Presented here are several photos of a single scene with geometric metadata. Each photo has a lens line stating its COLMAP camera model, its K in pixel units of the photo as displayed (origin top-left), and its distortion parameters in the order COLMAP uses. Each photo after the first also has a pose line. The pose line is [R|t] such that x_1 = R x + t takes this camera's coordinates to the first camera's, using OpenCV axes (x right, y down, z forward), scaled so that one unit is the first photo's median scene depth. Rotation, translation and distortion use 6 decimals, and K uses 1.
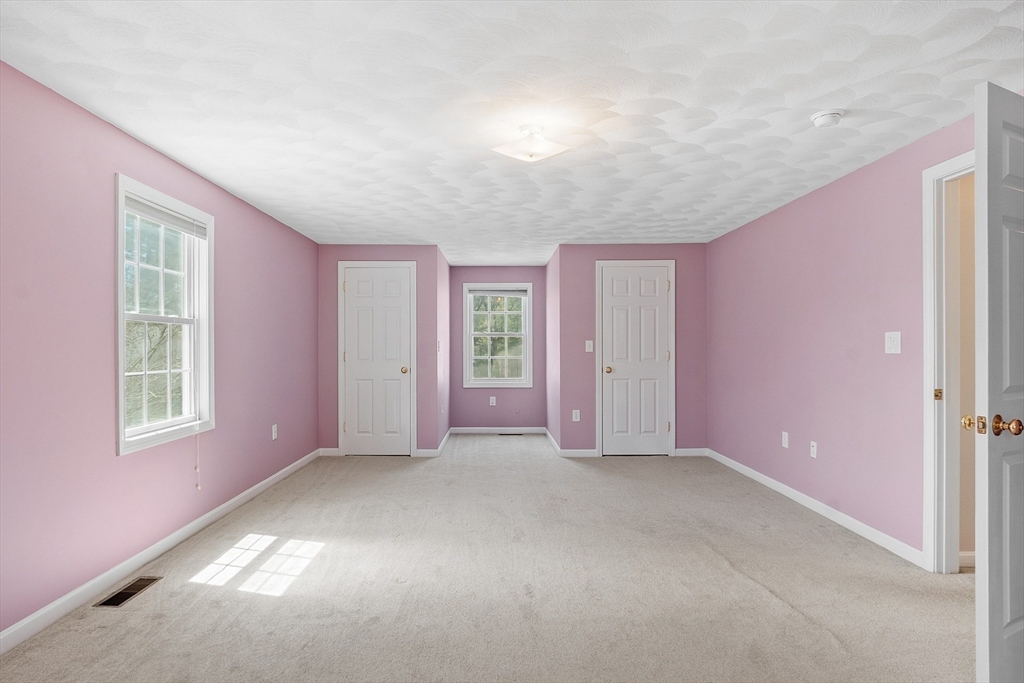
lens RADIAL K [[527.2, 0, 513.8], [0, 527.2, 349.0], [0, 0, 1]] dist [-0.001786, -0.000336]
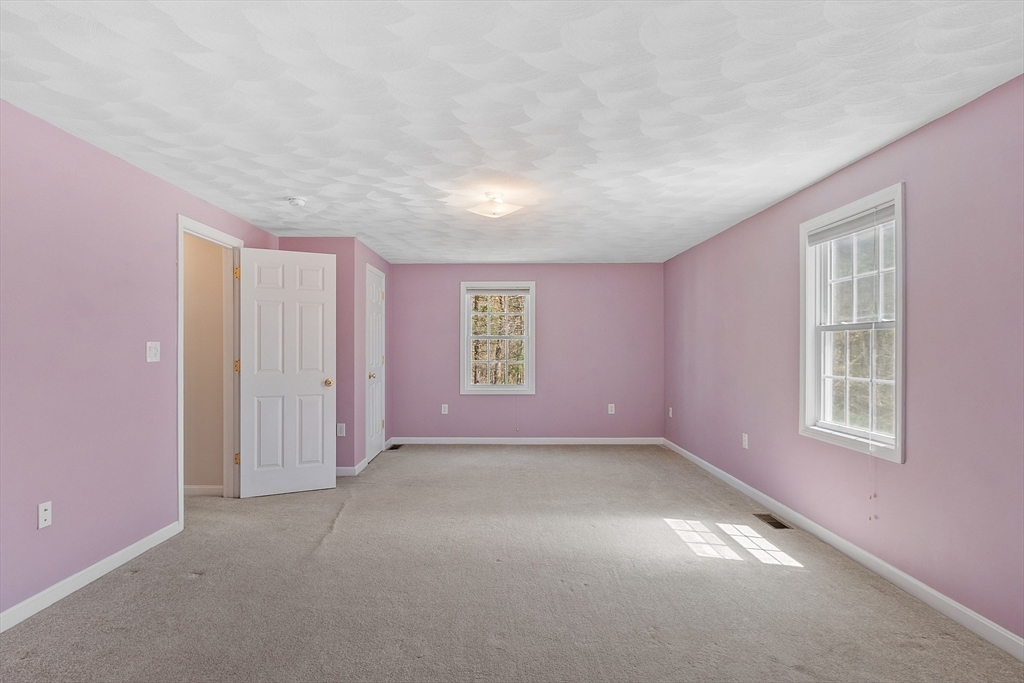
lens RADIAL K [[527.2, 0, 513.8], [0, 527.2, 349.0], [0, 0, 1]] dist [-0.001786, -0.000336]
pose [[-0.999875, 0.002080, 0.015691, -0.033210], [0.002196, 0.999970, 0.007385, -0.023614], [-0.015675, 0.007419, -0.999850, 2.066650]]
